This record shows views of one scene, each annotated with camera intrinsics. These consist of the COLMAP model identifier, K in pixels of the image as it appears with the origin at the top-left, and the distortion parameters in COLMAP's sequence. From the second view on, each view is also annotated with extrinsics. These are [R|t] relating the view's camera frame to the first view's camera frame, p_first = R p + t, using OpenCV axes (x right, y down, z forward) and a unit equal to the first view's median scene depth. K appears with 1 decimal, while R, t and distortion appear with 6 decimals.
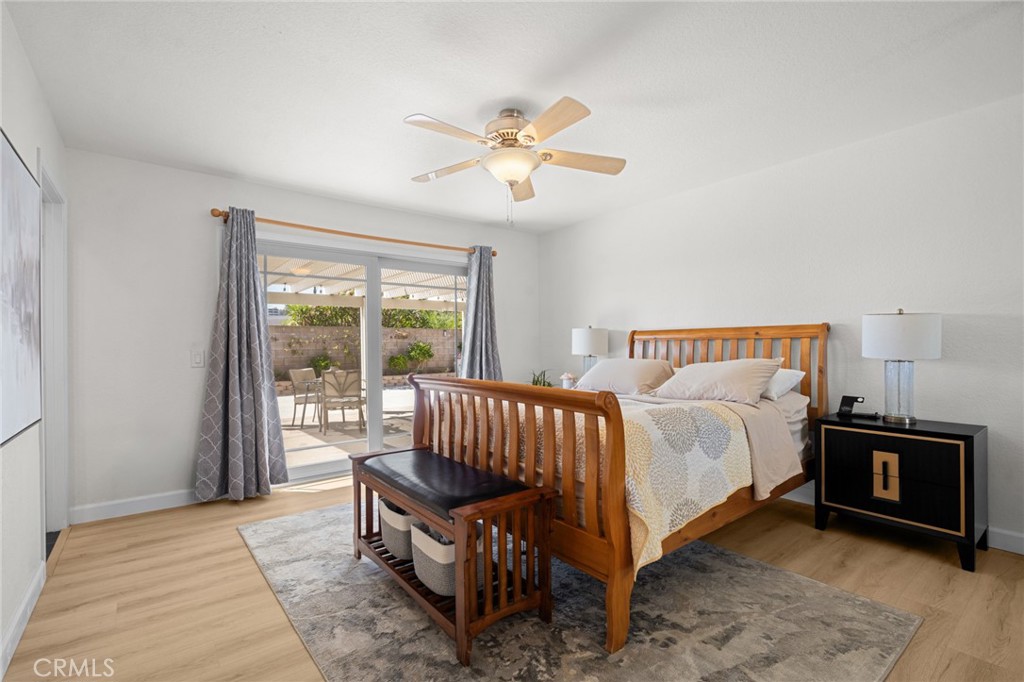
lens RADIAL K [[463.0, 0, 508.9], [0, 463.0, 342.9], [0, 0, 1]] dist [-0.010689, 0.003134]
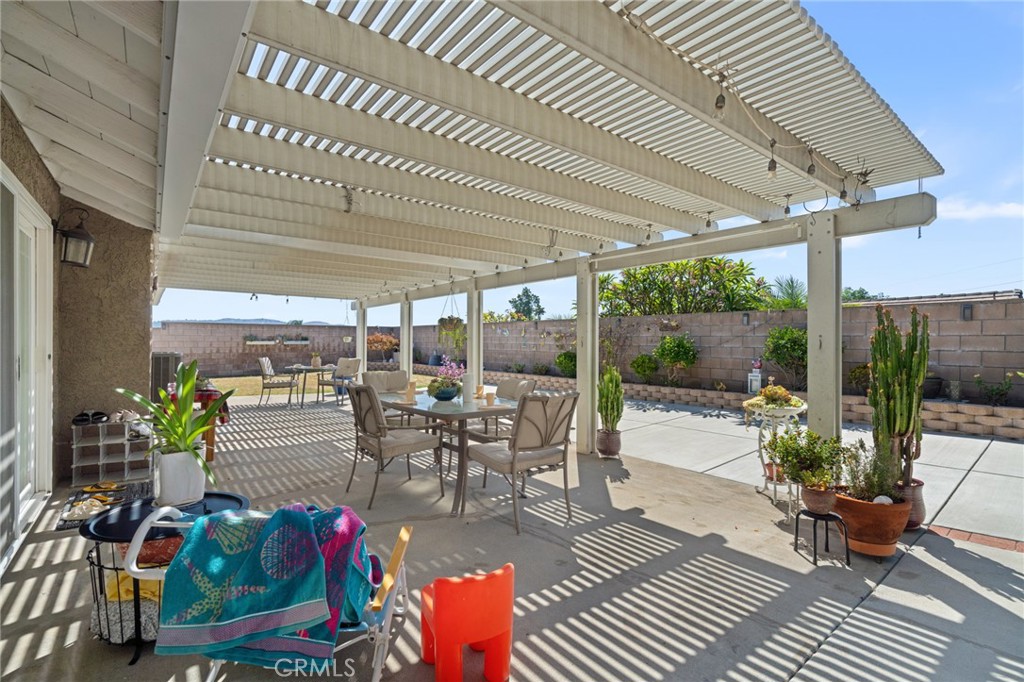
lens RADIAL K [[463.0, 0, 507.9], [0, 463.0, 349.3], [0, 0, 1]] dist [-0.010689, 0.003134]
pose [[-0.003876, 0.014782, -0.999883, 0.431010], [-0.010087, 0.999839, 0.014820, 0.010177], [0.999942, 0.010144, -0.003726, 0.818378]]
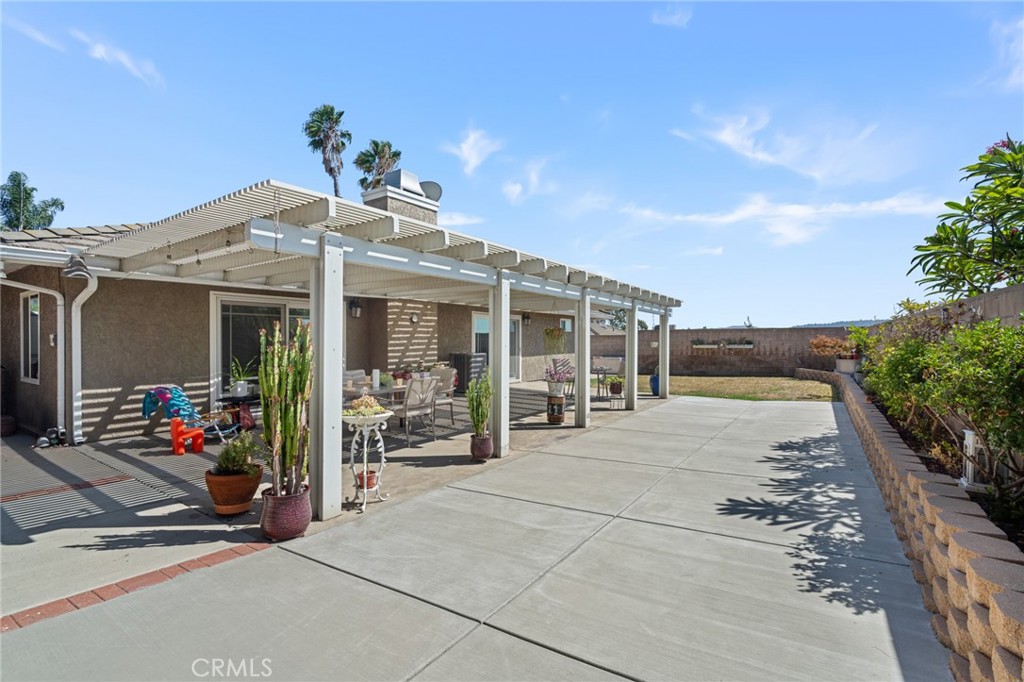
lens RADIAL K [[463.0, 0, 507.4], [0, 463.0, 344.7], [0, 0, 1]] dist [-0.010689, 0.003134]
pose [[-0.954927, 0.000768, -0.296839, 0.138411], [-0.002782, 0.999930, 0.011534, -0.001959], [0.296827, 0.011840, -0.954858, 1.285393]]
